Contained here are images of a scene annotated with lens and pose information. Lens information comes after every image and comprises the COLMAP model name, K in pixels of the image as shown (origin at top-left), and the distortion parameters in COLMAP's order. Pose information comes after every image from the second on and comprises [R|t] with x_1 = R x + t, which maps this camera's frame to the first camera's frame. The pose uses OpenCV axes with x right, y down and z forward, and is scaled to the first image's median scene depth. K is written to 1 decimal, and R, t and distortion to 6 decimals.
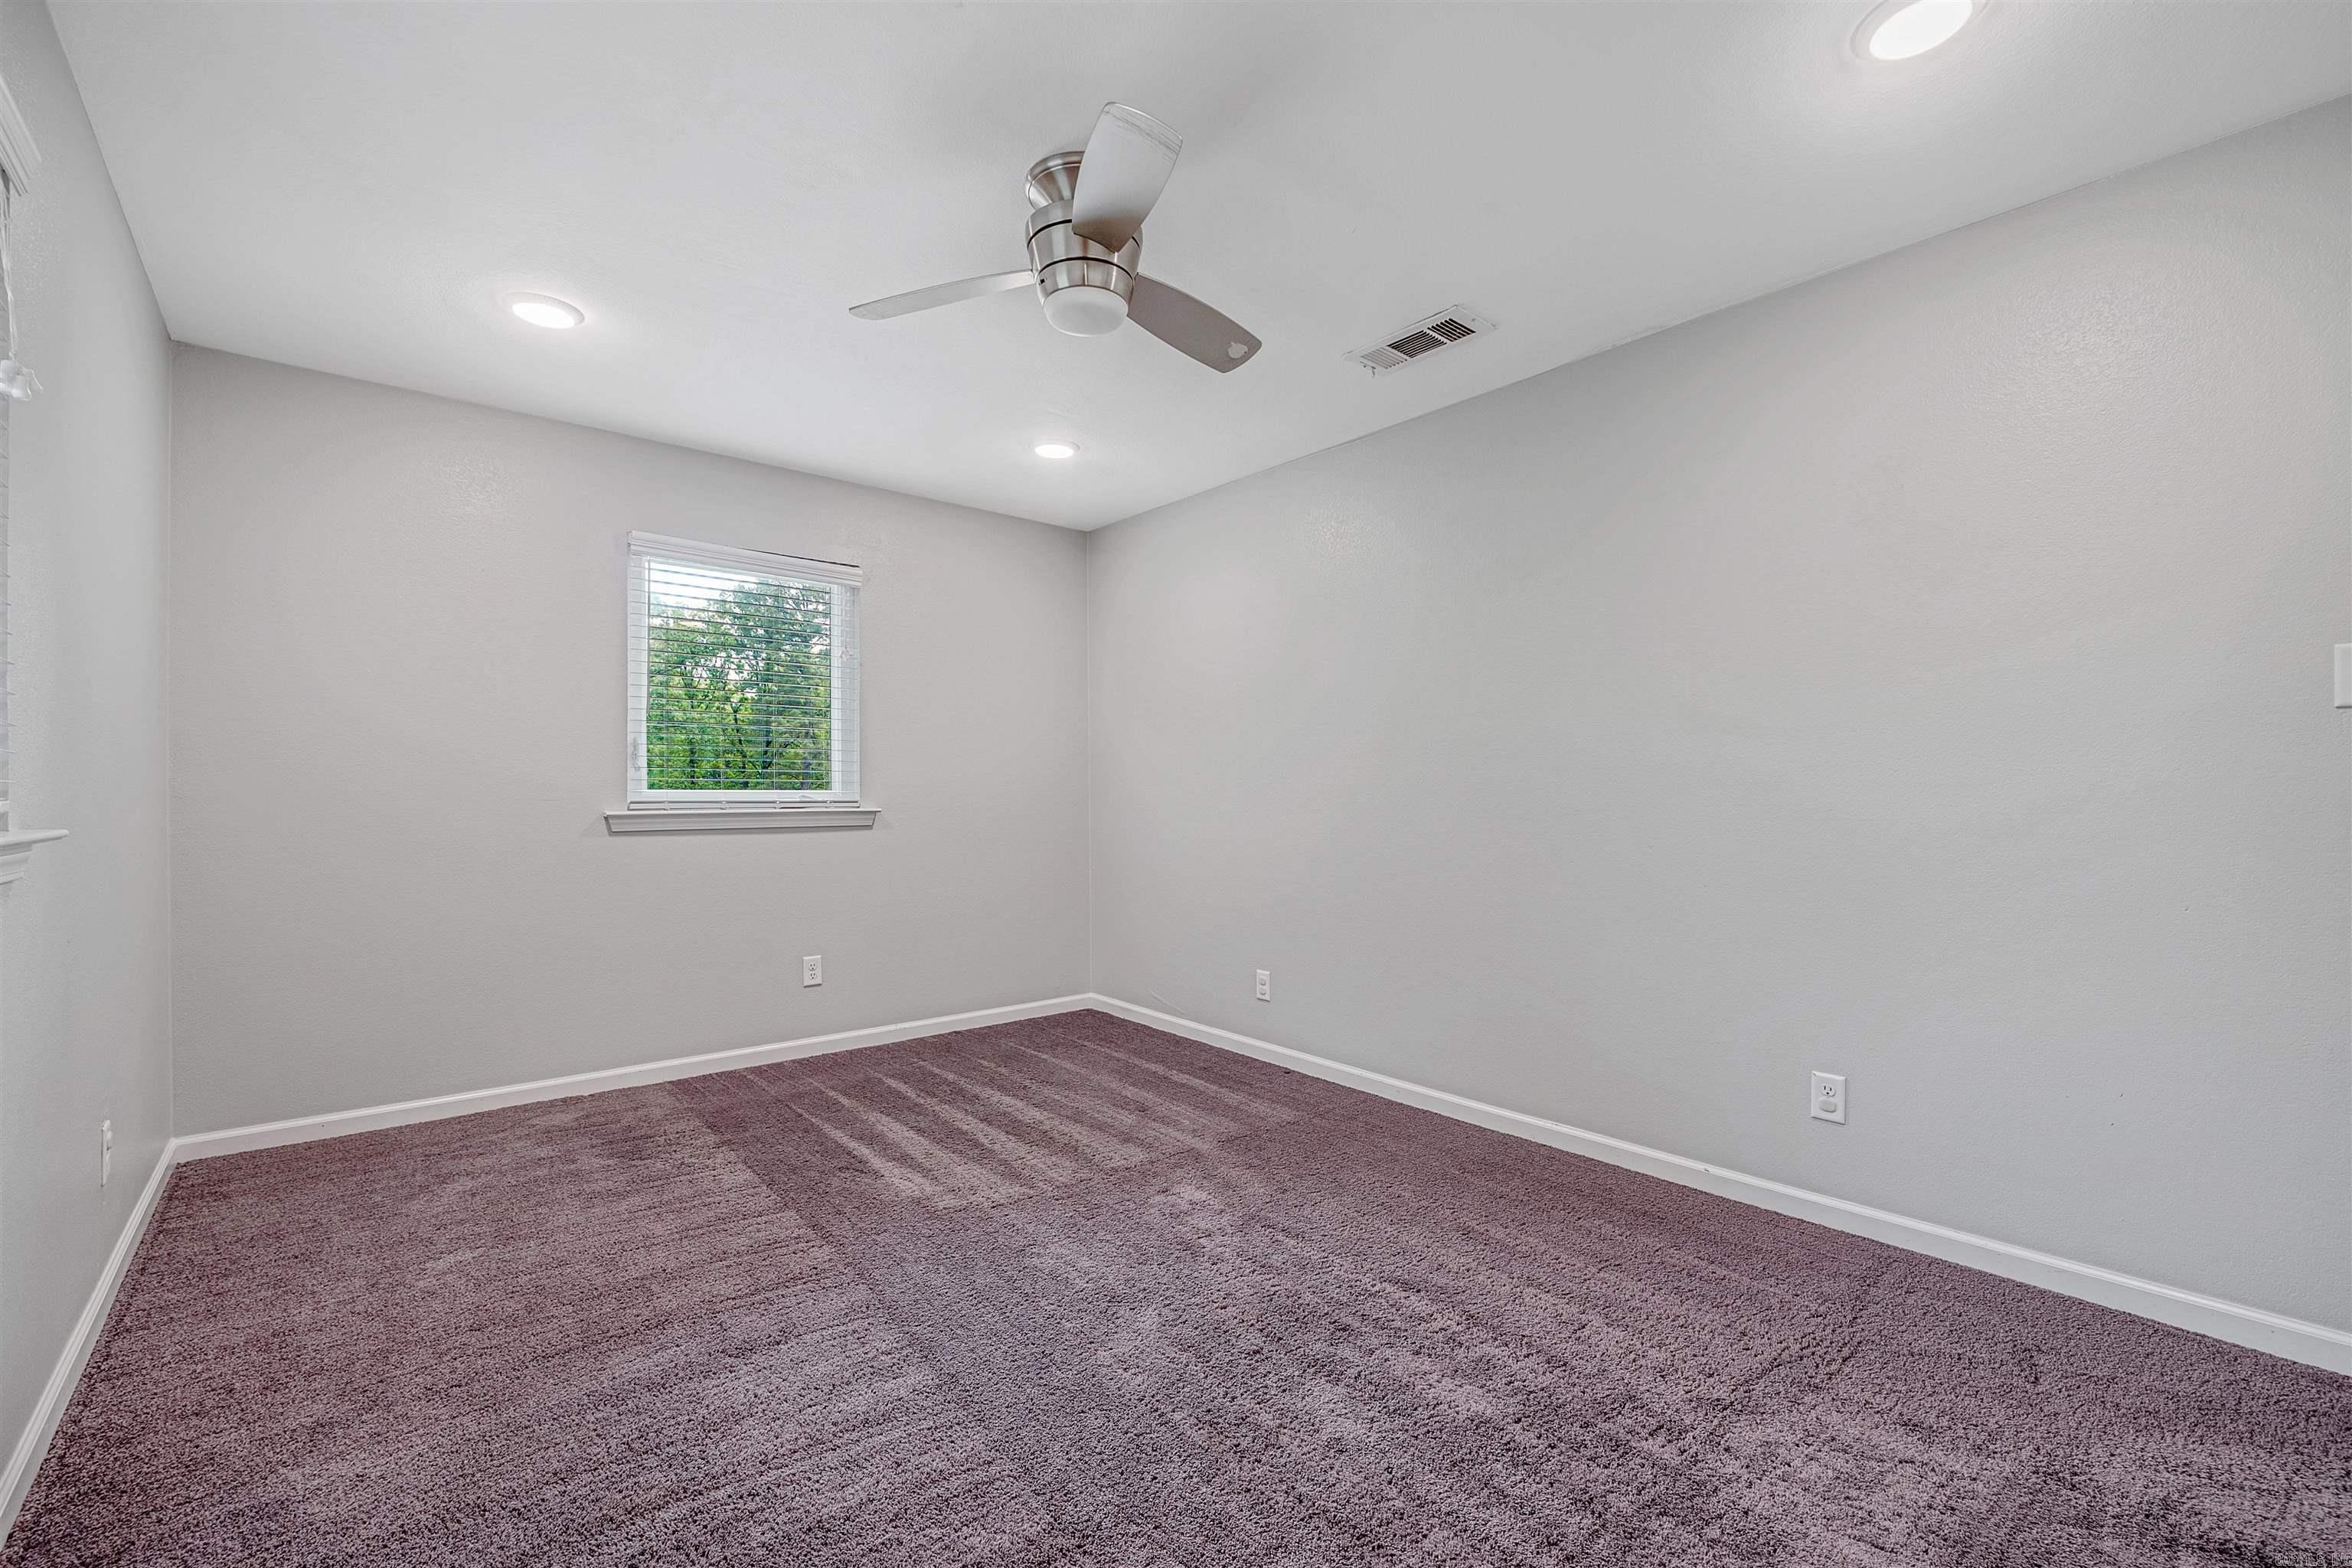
lens RADIAL K [[999.5, 0, 1176.8], [0, 999.5, 762.0], [0, 0, 1]] dist [-0.001776, -0.000299]
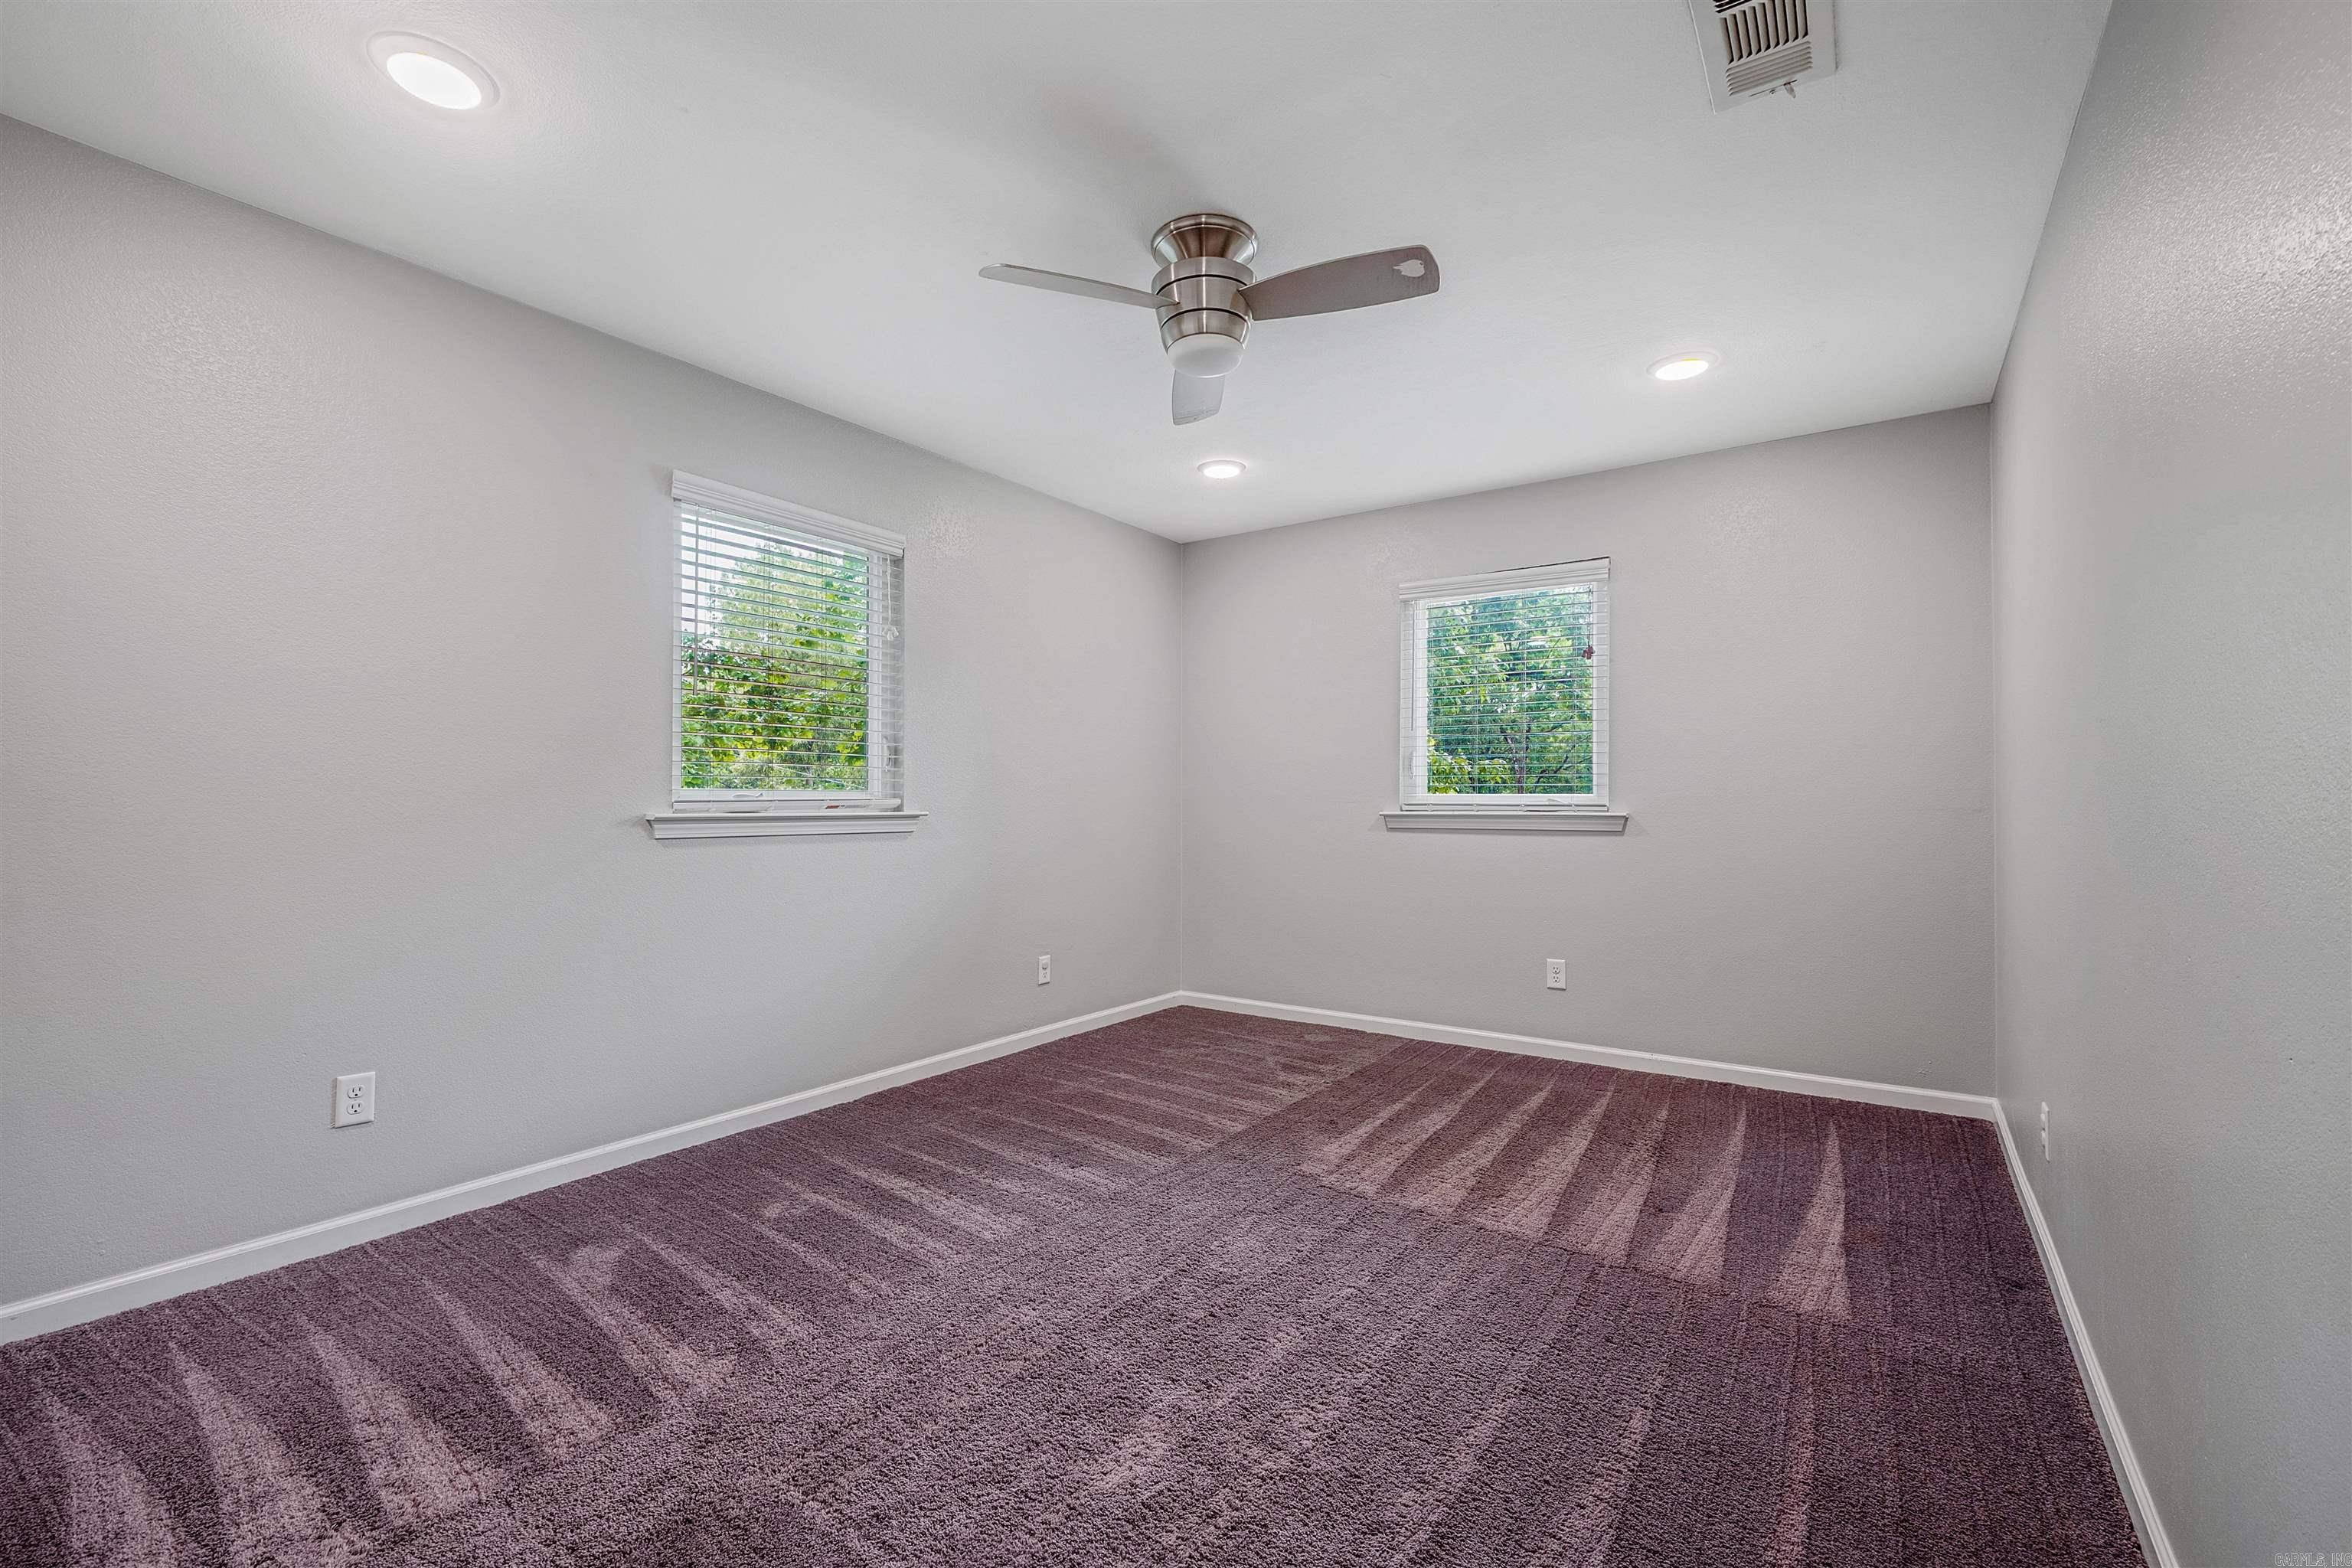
lens RADIAL K [[1006.1, 0, 1171.4], [0, 1006.1, 781.9], [0, 0, 1]] dist [-0.000369, -0.000053]
pose [[0.259360, -0.017784, -0.965617, 0.572774], [0.024785, 0.999624, -0.011754, 0.021295], [0.965463, -0.020884, 0.259703, 0.416497]]
